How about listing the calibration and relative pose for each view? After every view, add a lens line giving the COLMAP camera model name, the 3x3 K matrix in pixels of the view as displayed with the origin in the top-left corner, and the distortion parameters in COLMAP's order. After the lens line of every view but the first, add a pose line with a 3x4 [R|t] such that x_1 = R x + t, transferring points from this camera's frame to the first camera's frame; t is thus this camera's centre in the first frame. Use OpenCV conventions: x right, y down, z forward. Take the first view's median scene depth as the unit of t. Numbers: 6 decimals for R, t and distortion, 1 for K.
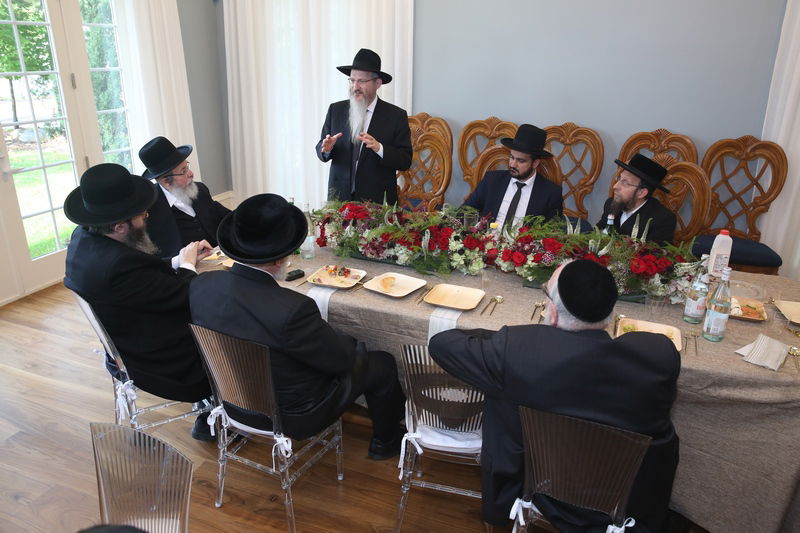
lens RADIAL K [[613.9, 0, 396.0], [0, 613.9, 268.6], [0, 0, 1]] dist [-0.062261, 0.051262]
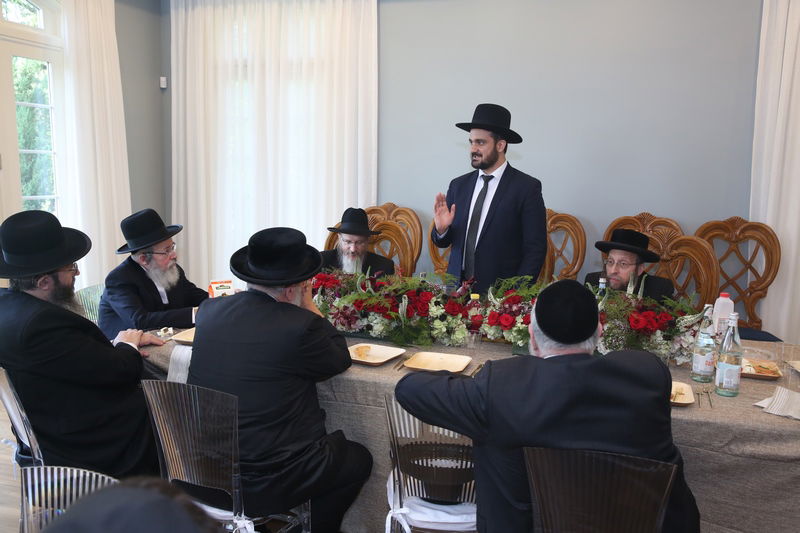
lens RADIAL K [[699.1, 0, 398.6], [0, 699.1, 267.0], [0, 0, 1]] dist [-0.028322, 0.046924]
pose [[0.997493, -0.007881, 0.070330, -0.030189], [0.022581, 0.977279, -0.210749, 0.113734], [-0.067071, 0.211809, 0.975007, -0.015618]]
